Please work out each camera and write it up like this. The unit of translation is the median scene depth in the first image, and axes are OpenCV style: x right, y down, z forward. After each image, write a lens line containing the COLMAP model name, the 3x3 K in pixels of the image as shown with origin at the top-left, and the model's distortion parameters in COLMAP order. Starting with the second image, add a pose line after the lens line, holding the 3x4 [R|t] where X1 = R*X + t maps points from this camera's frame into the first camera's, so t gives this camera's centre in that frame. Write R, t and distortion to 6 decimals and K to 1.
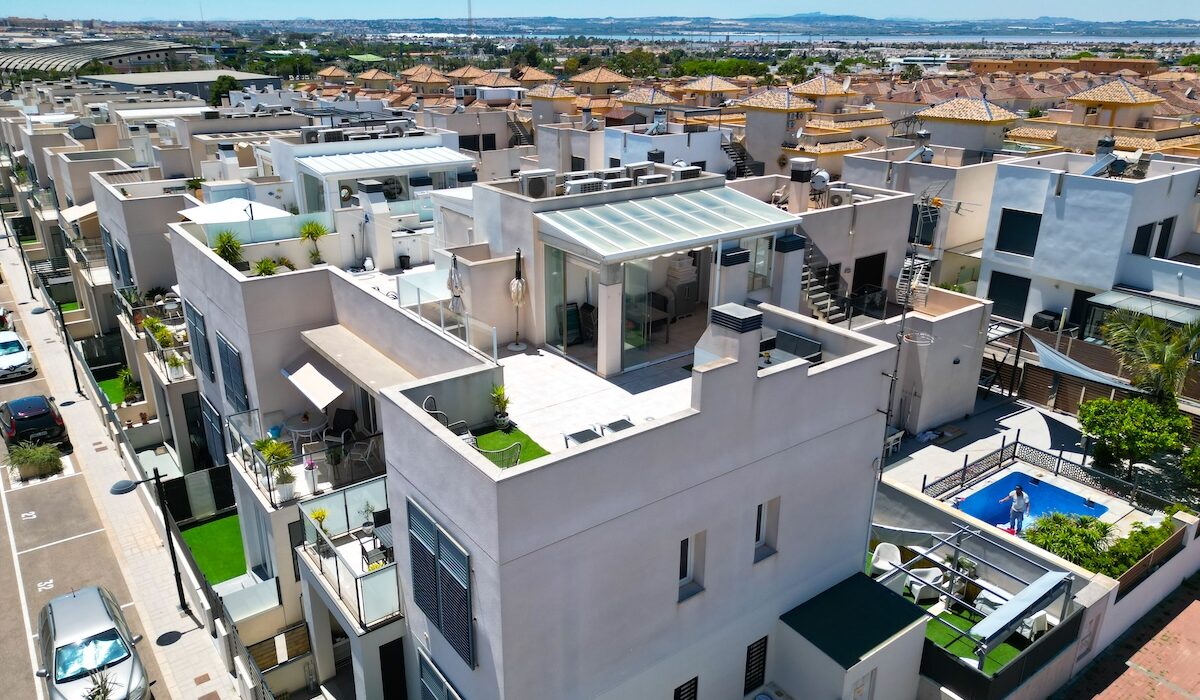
lens RADIAL K [[847.4, 0, 600.0], [0, 847.4, 350.0], [0, 0, 1]] dist [-0.000352, -0.000022]
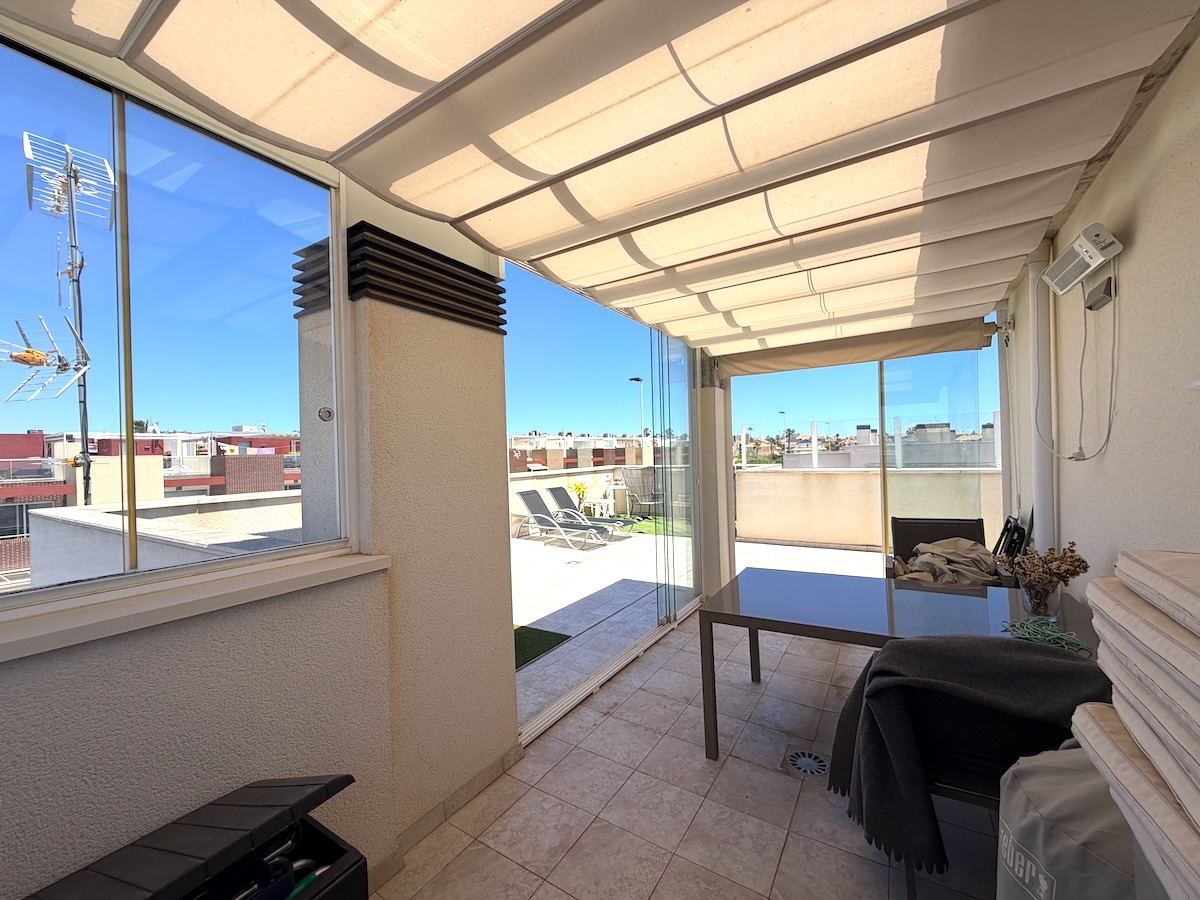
lens RADIAL K [[478.5, 0, 596.6], [0, 478.5, 452.2], [0, 0, 1]] dist [-0.000585, 0.000636]
pose [[-0.934354, 0.016012, -0.355987, 0.147192], [-0.111886, 0.935288, 0.335736, -0.113493], [0.338326, 0.353526, -0.872098, 1.112805]]
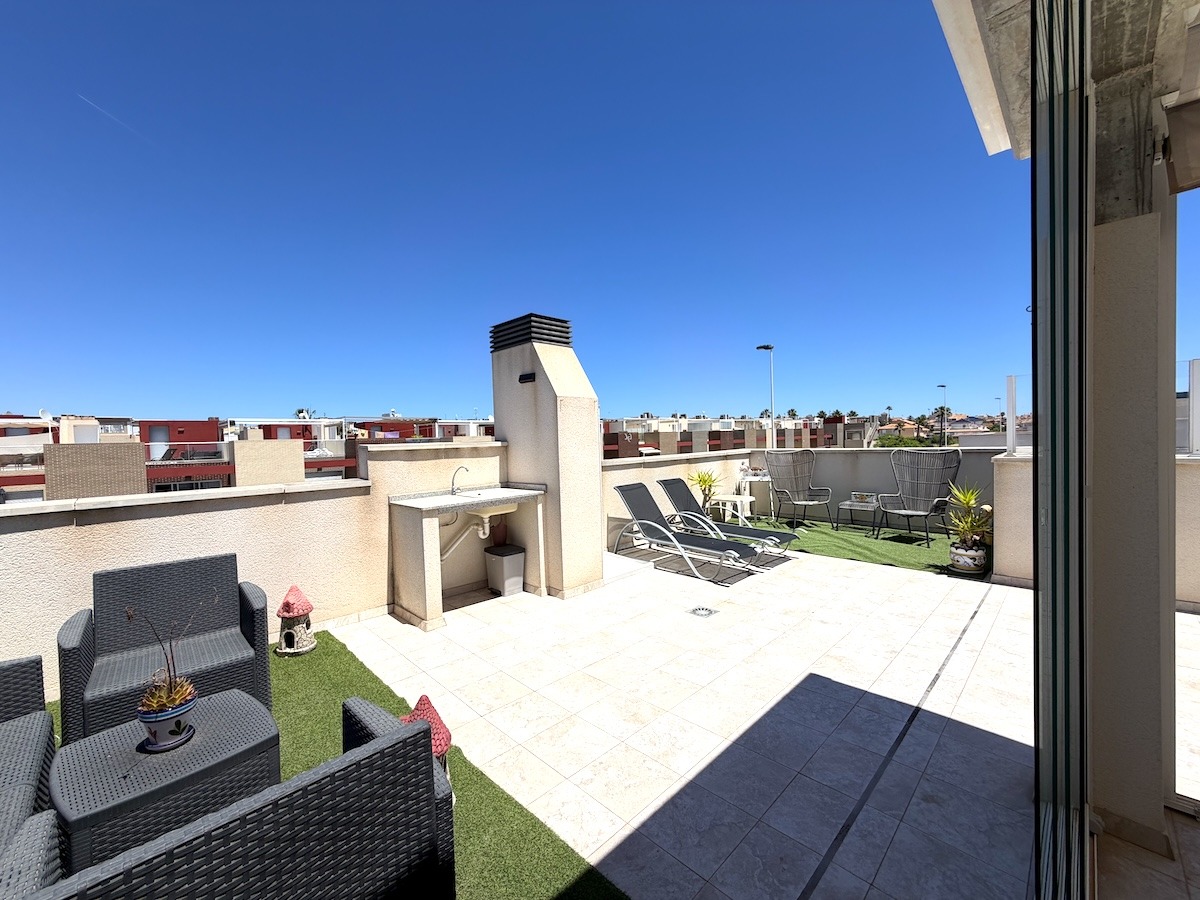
lens RADIAL K [[478.5, 0, 596.6], [0, 478.5, 452.2], [0, 0, 1]] dist [-0.000585, 0.000636]
pose [[-0.991427, 0.025230, -0.128207, 0.112331], [-0.026157, 0.923000, 0.383911, -0.063960], [0.128021, 0.383973, -0.914426, 0.995083]]
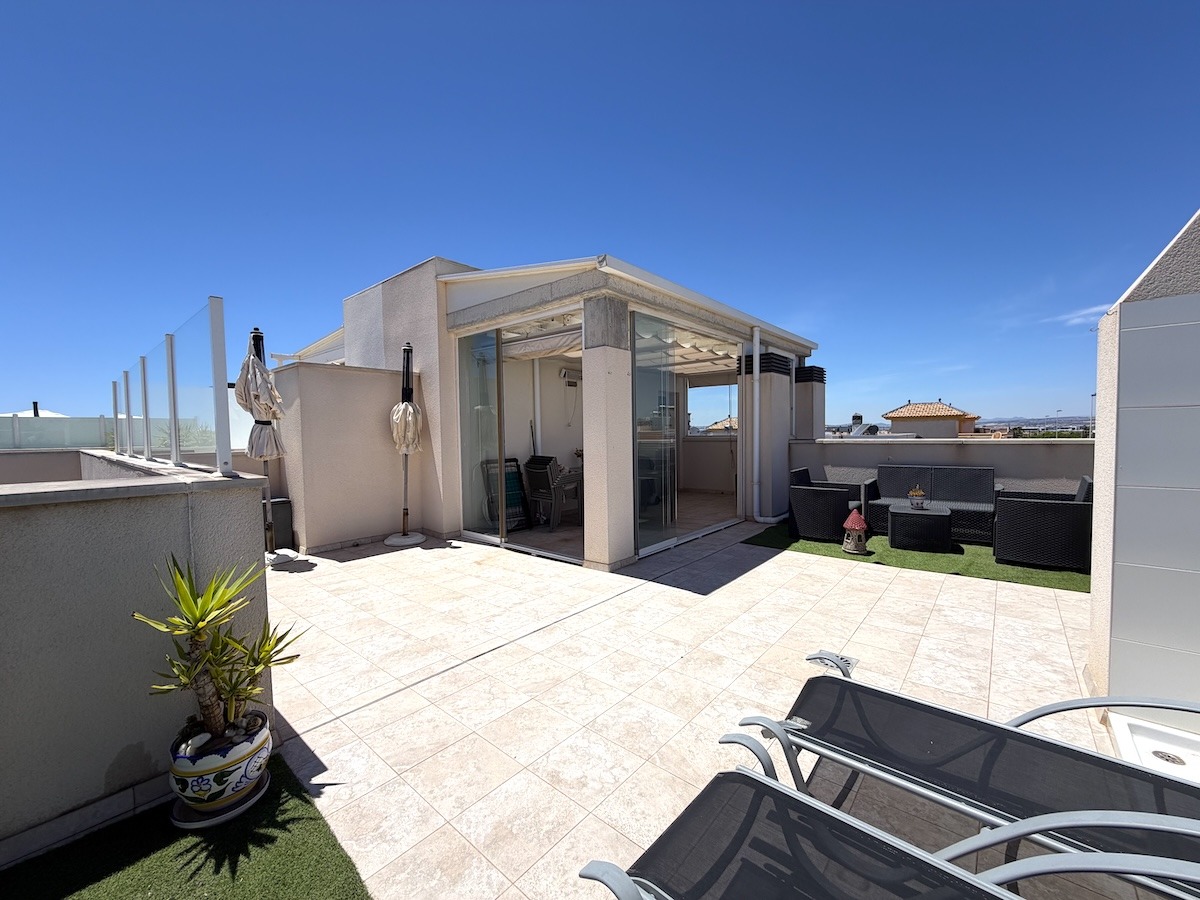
lens RADIAL K [[478.5, 0, 596.6], [0, 478.5, 452.2], [0, 0, 1]] dist [-0.000585, 0.000636]
pose [[0.977360, -0.036886, 0.208344, -0.045015], [0.102228, 0.944451, -0.312347, 0.048818], [-0.185250, 0.326574, 0.926840, 0.714726]]
